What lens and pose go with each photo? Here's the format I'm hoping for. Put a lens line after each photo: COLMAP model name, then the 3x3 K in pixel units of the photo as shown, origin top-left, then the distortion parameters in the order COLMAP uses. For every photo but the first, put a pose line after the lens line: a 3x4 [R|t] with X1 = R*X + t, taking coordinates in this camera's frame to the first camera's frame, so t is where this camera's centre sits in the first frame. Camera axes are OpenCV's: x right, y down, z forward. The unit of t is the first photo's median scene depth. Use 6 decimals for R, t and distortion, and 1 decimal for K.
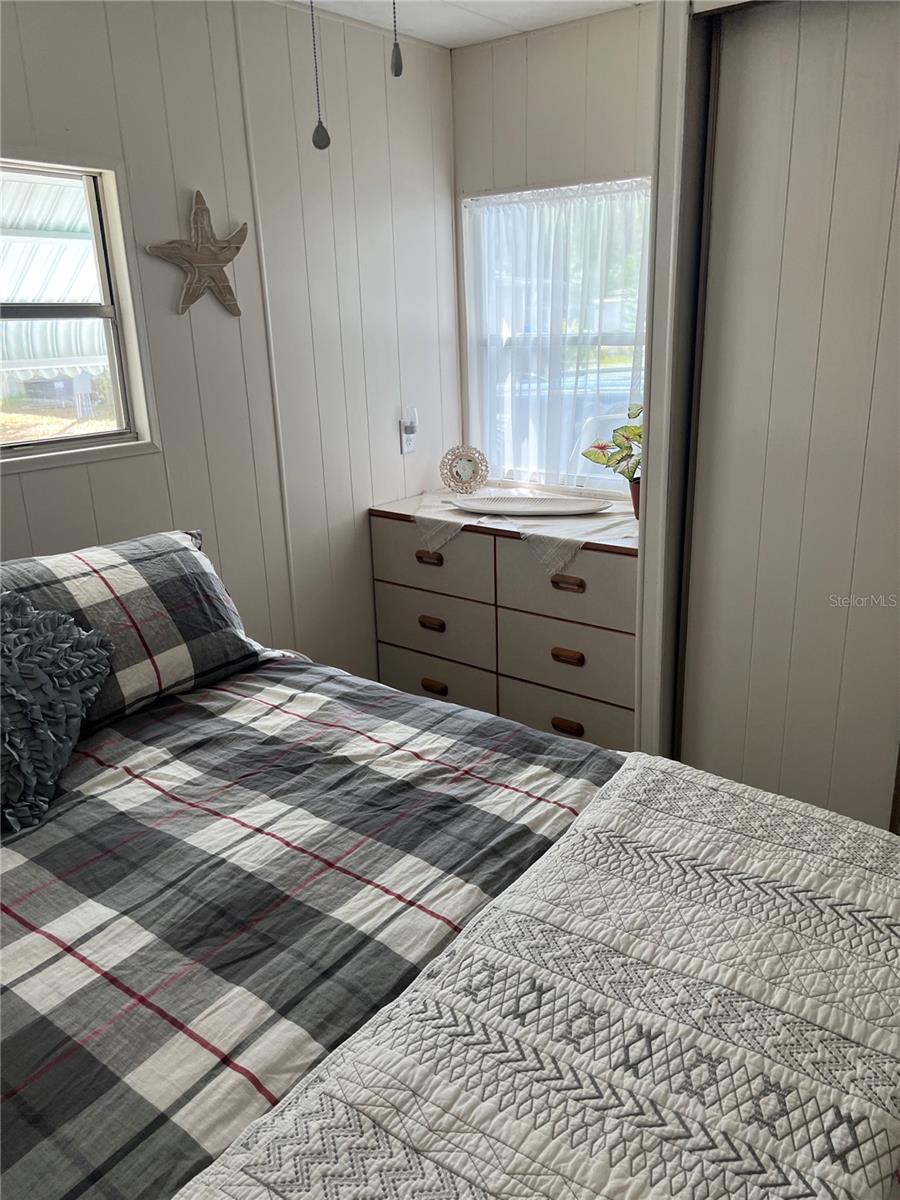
lens RADIAL K [[896.9, 0, 449.7], [0, 896.9, 592.0], [0, 0, 1]] dist [0.043464, -0.058139]
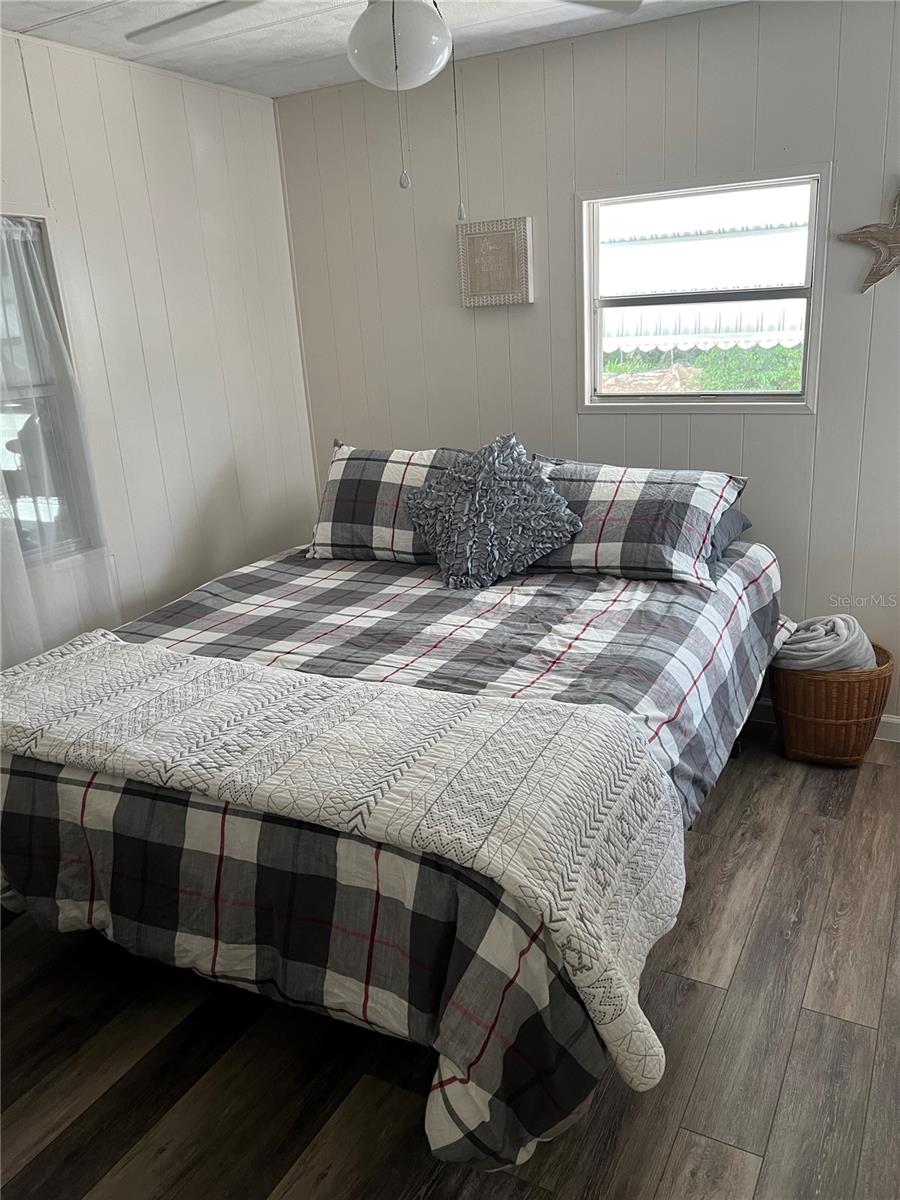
lens RADIAL K [[896.9, 0, 451.8], [0, 896.9, 603.6], [0, 0, 1]] dist [0.043464, -0.058139]
pose [[0.167921, 0.314506, -0.934285, 1.210286], [-0.253878, 0.929571, 0.267290, -0.194774], [0.952548, 0.192311, 0.235941, 0.535186]]
